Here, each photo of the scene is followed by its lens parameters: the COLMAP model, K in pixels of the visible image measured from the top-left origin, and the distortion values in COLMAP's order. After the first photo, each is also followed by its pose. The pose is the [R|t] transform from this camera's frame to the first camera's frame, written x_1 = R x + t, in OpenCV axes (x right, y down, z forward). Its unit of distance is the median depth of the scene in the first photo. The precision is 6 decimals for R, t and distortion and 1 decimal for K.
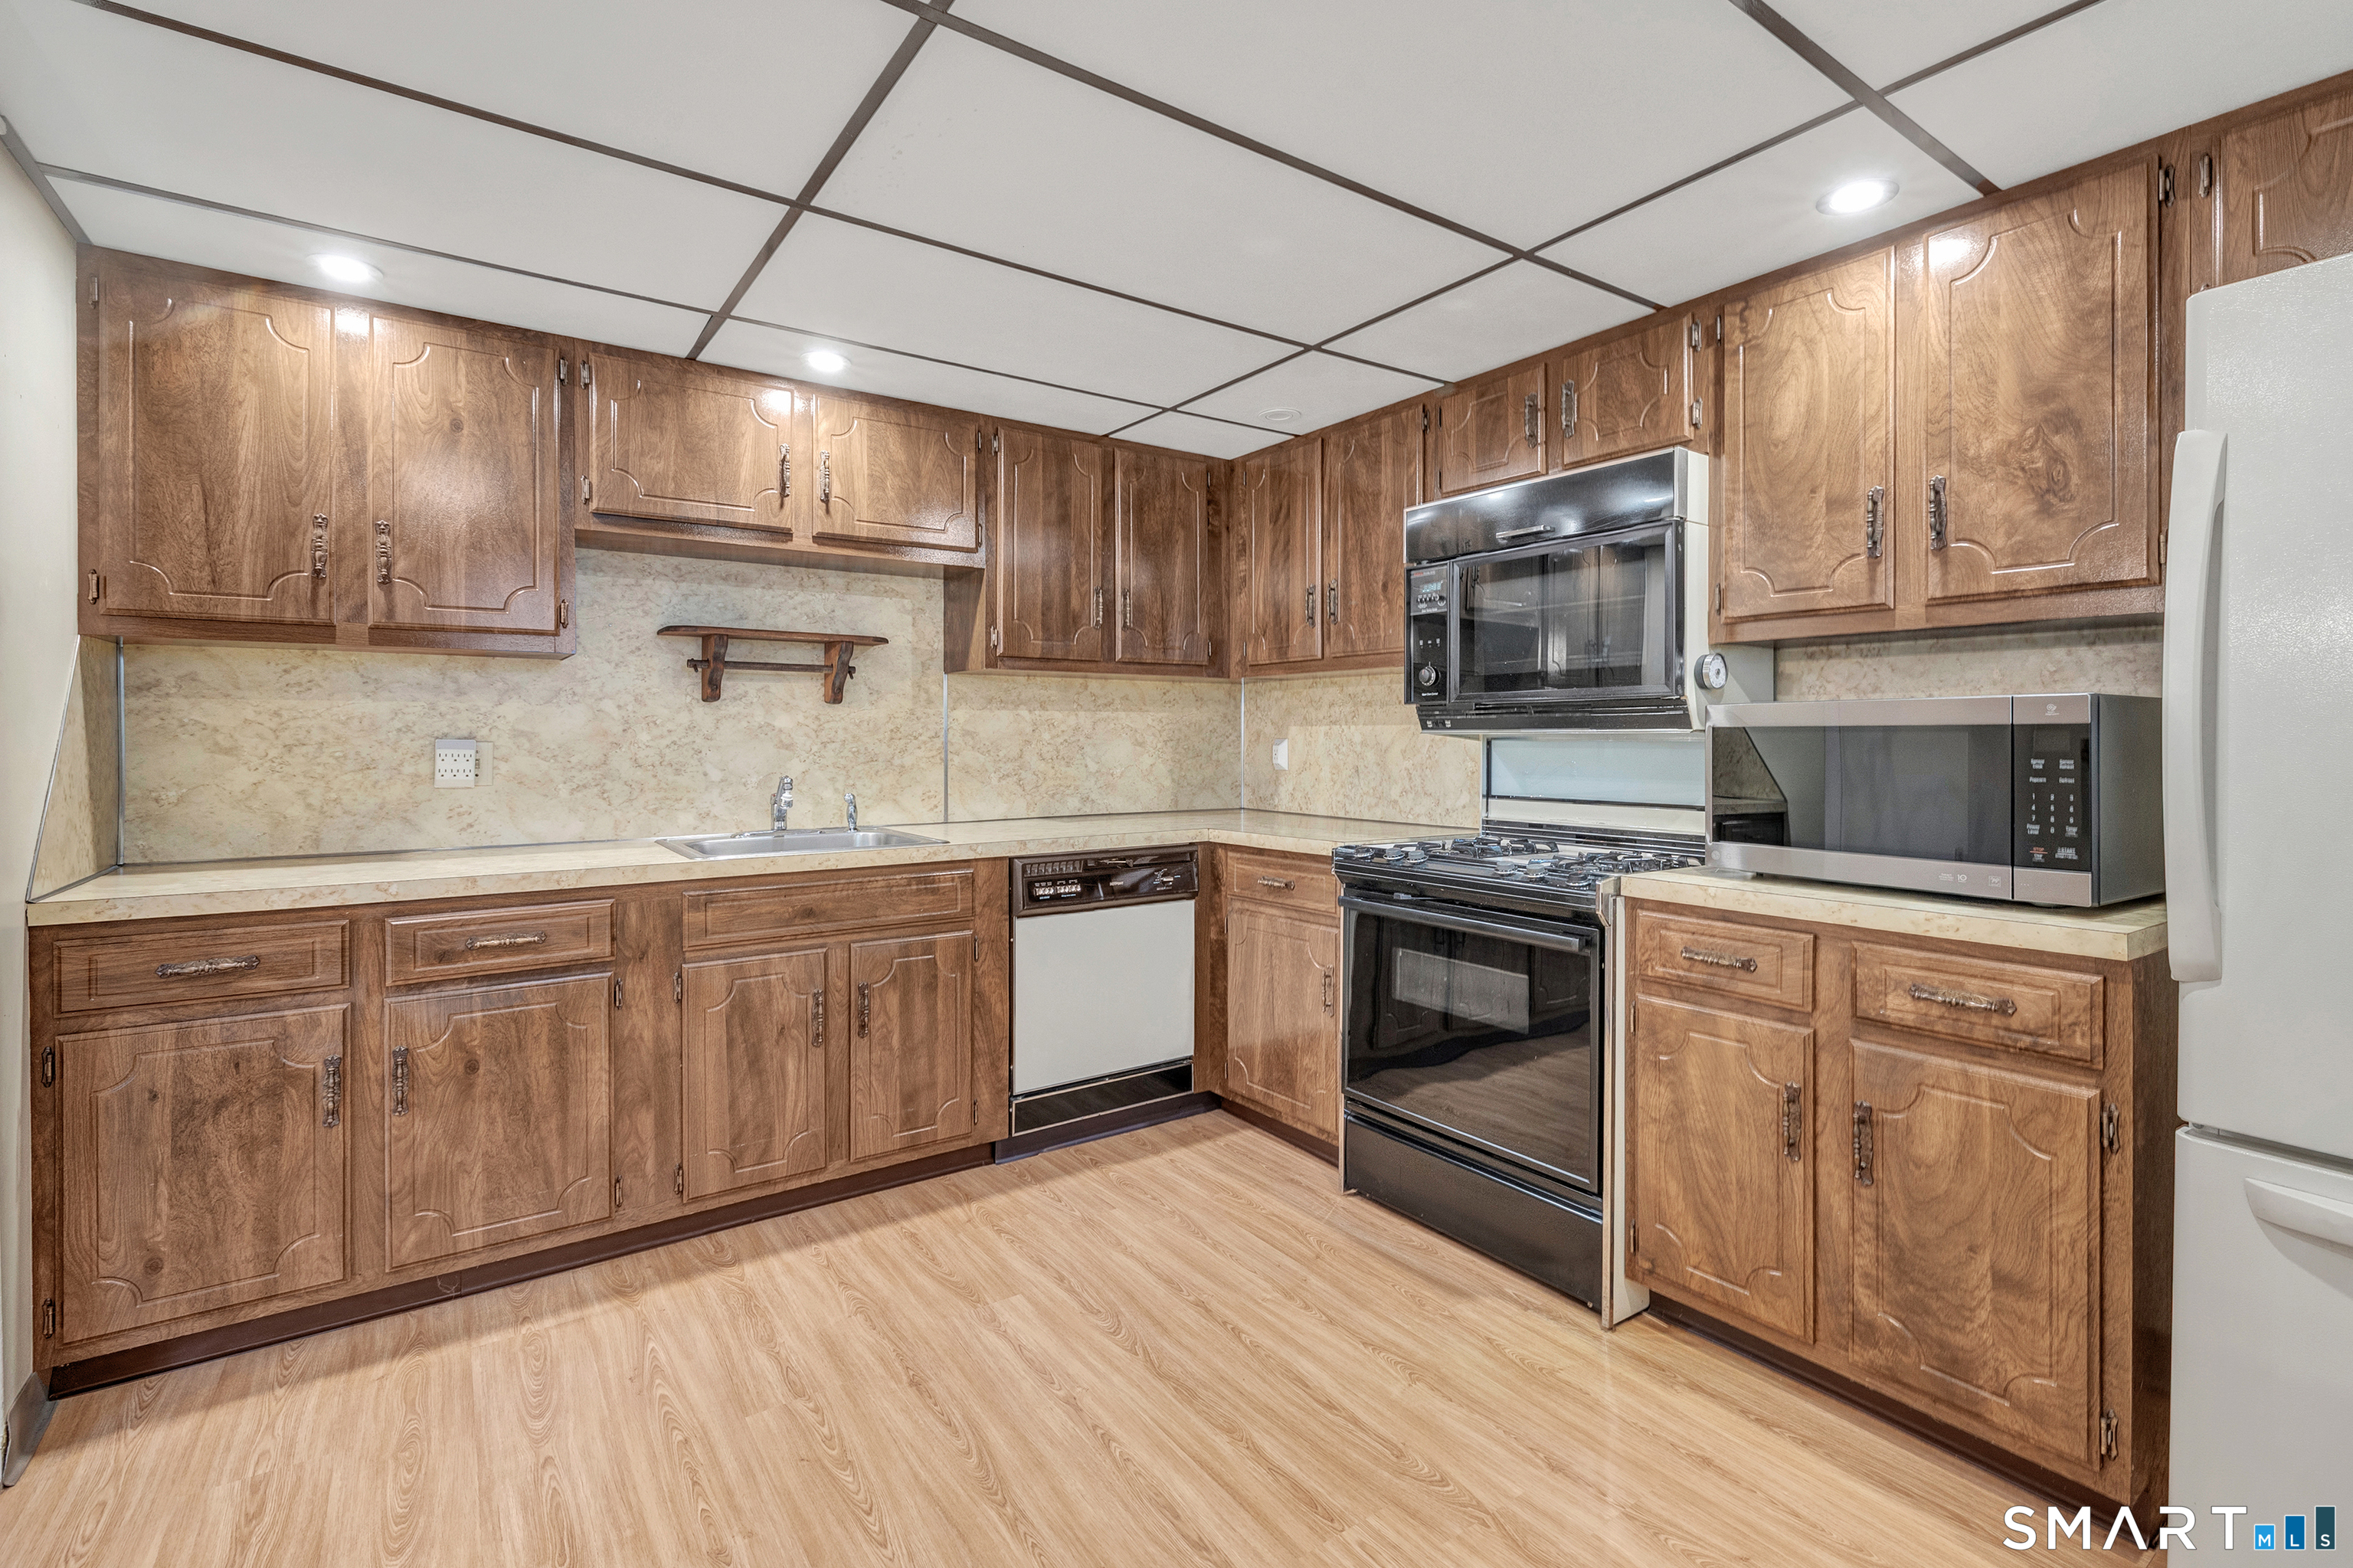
lens RADIAL K [[1054.4, 0, 1168.7], [0, 1054.4, 742.9], [0, 0, 1]] dist [-0.000499, 0.000486]
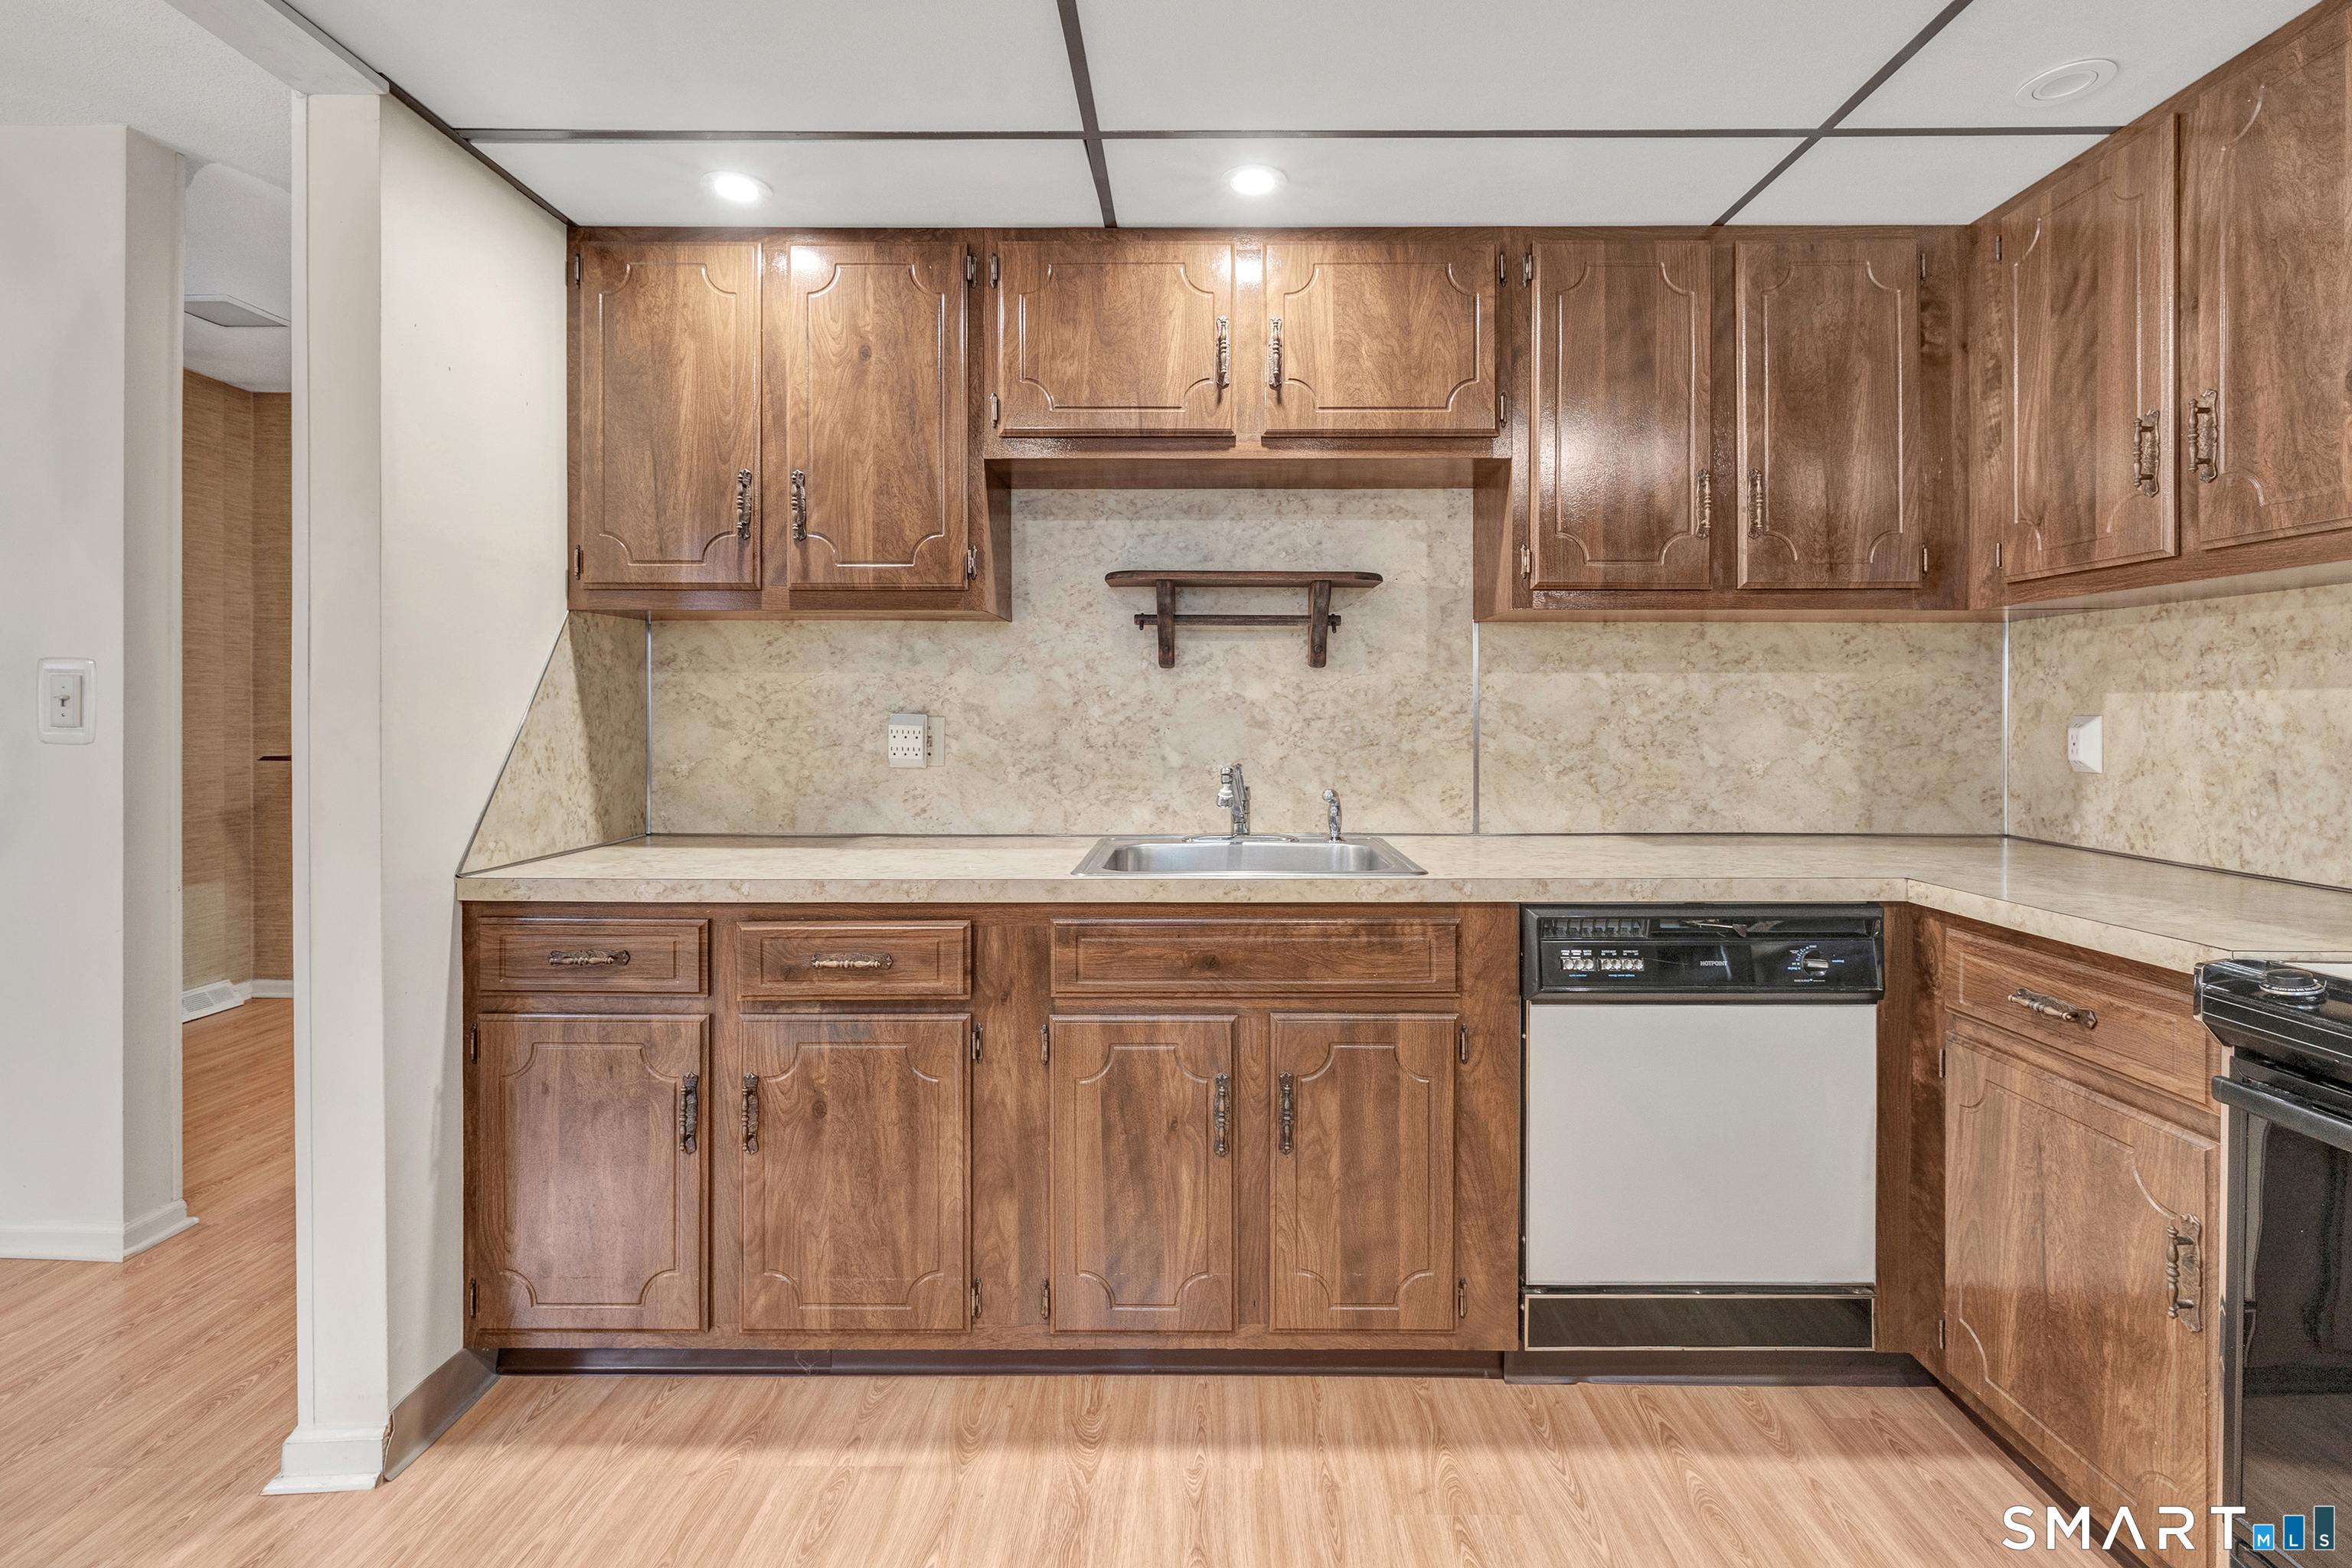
lens RADIAL K [[1101.6, 0, 1228.2], [0, 1101.6, 709.7], [0, 0, 1]] dist [-0.003554, 0.001832]
pose [[0.832965, 0.000489, -0.553326, 0.074263], [-0.004683, 0.999970, -0.006166, -0.002547], [0.553306, 0.007728, 0.832942, 0.398330]]
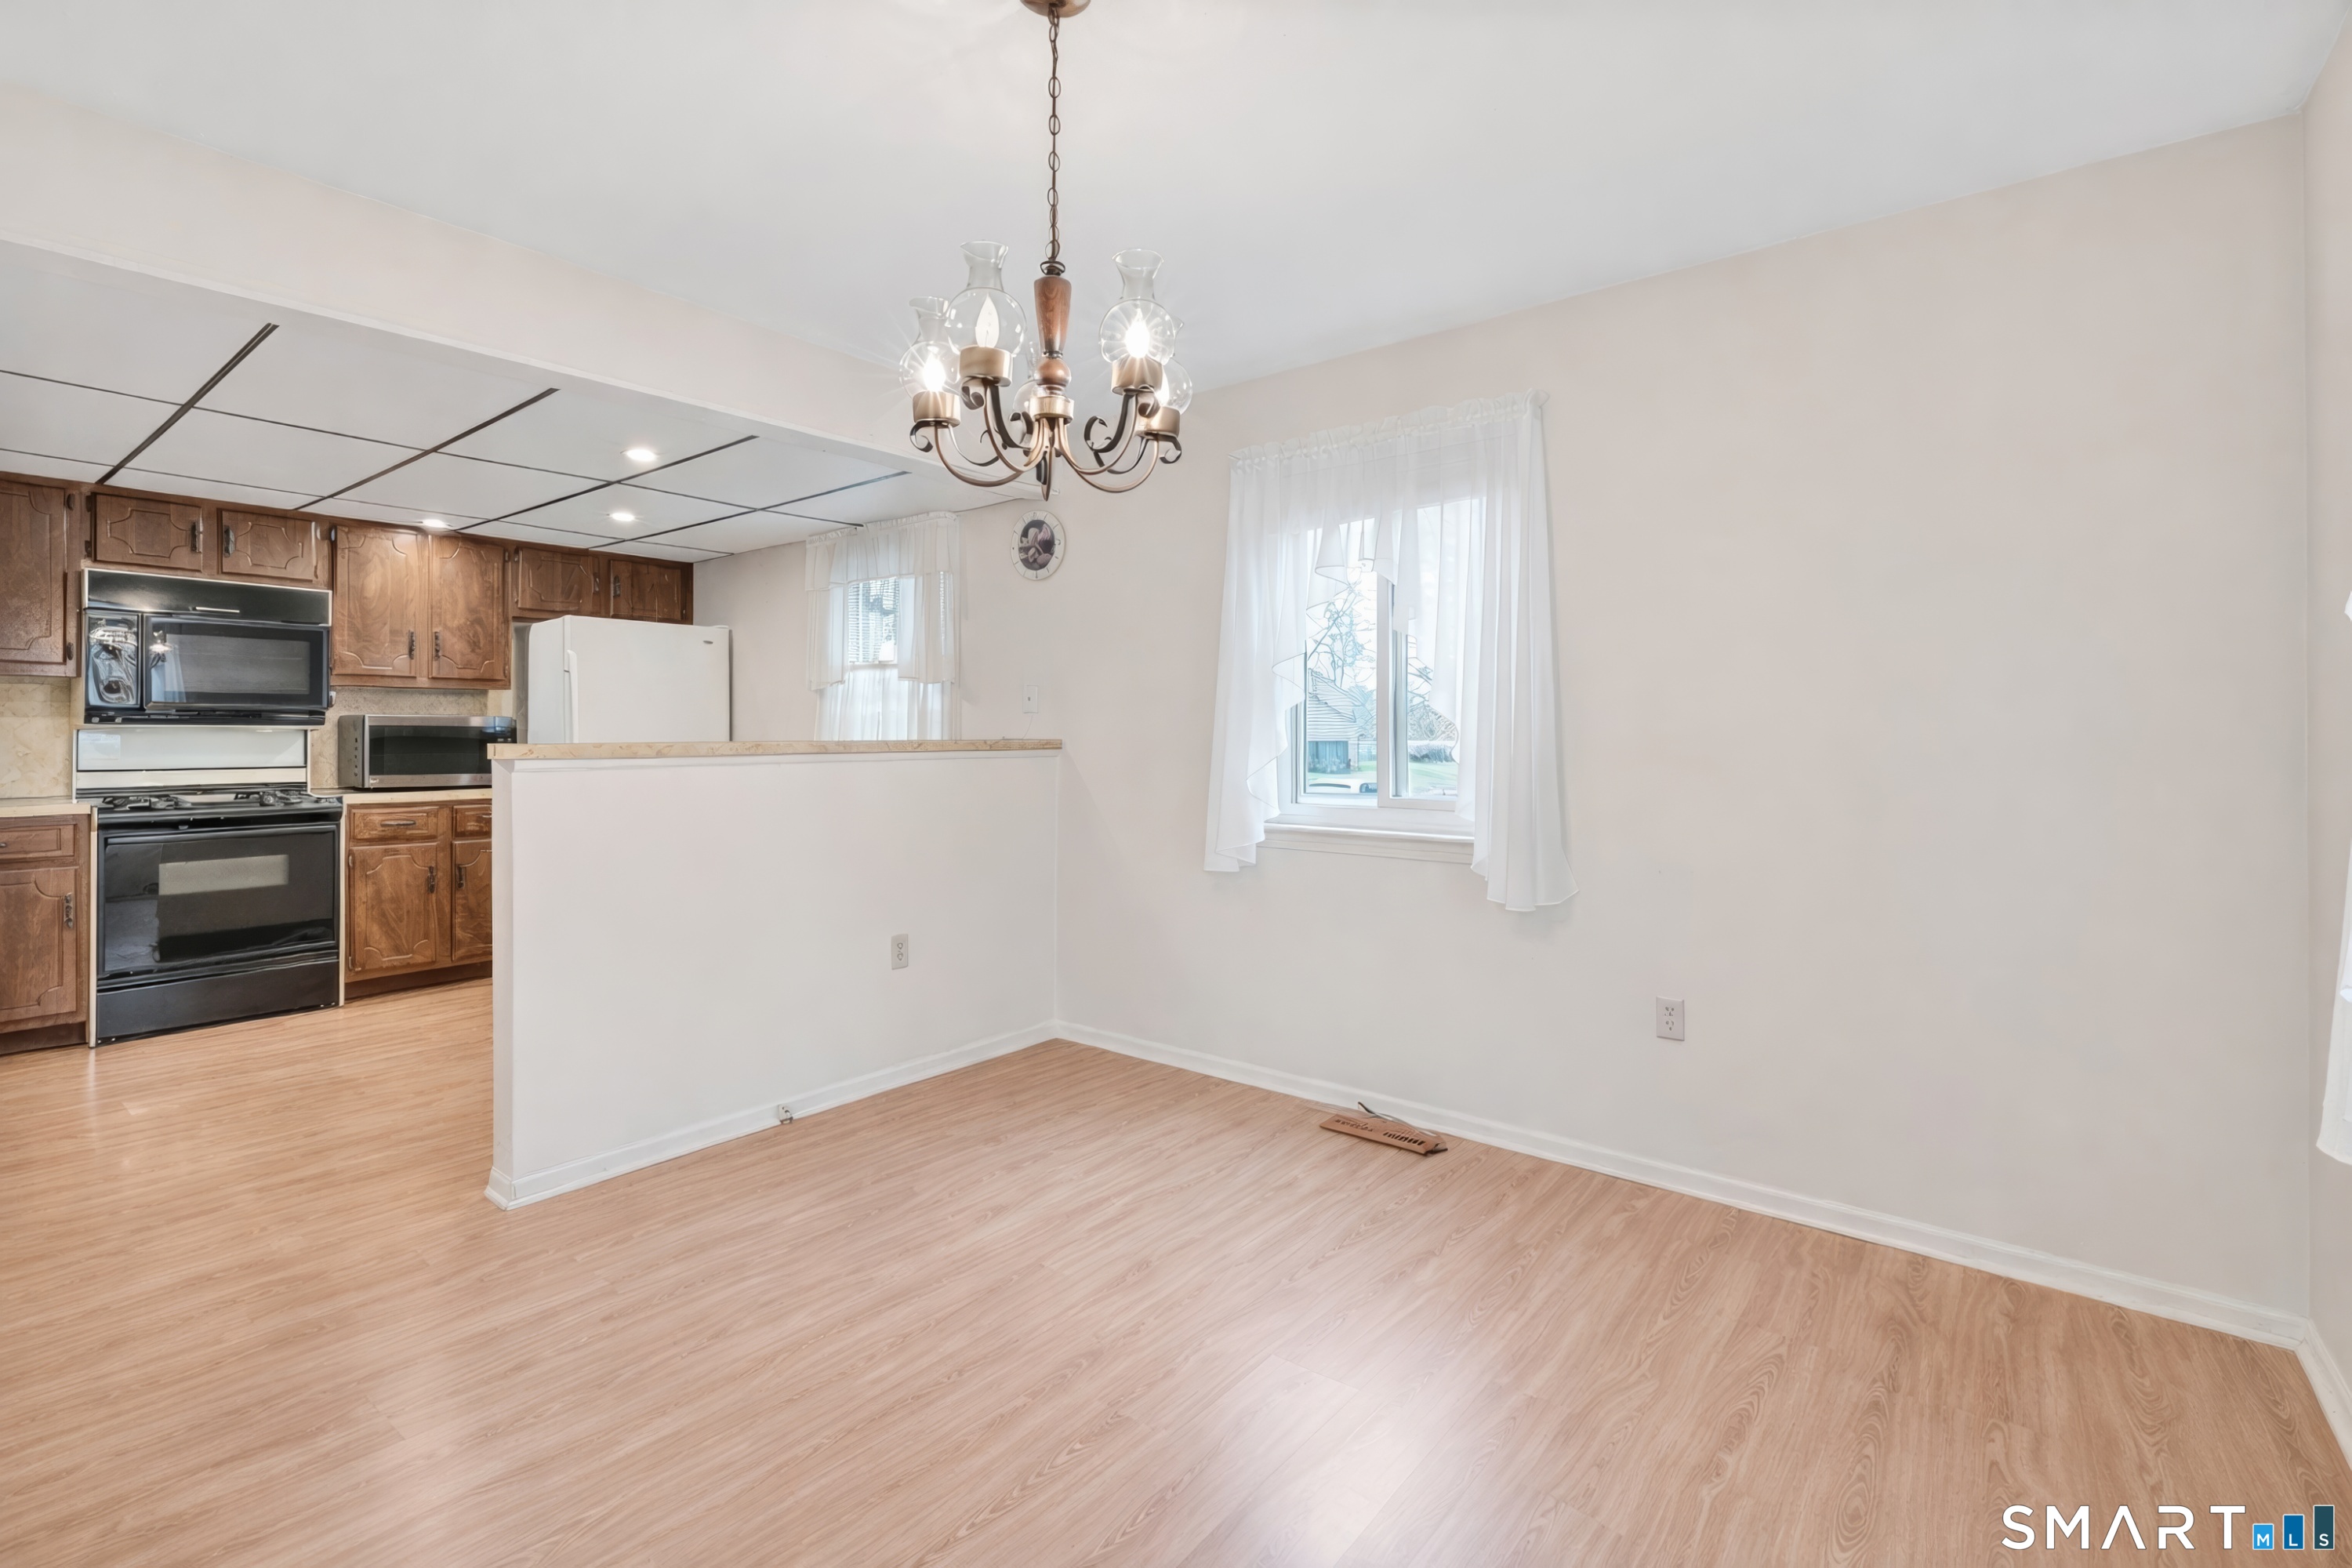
lens RADIAL K [[1112.5, 0, 1236.8], [0, 1112.5, 729.1], [0, 0, 1]] dist [0.000937, -0.000251]
pose [[-0.345639, -0.003112, 0.938362, -1.872856], [-0.003563, 0.999992, 0.002004, -0.015263], [-0.938361, -0.002651, -0.345647, 0.065041]]
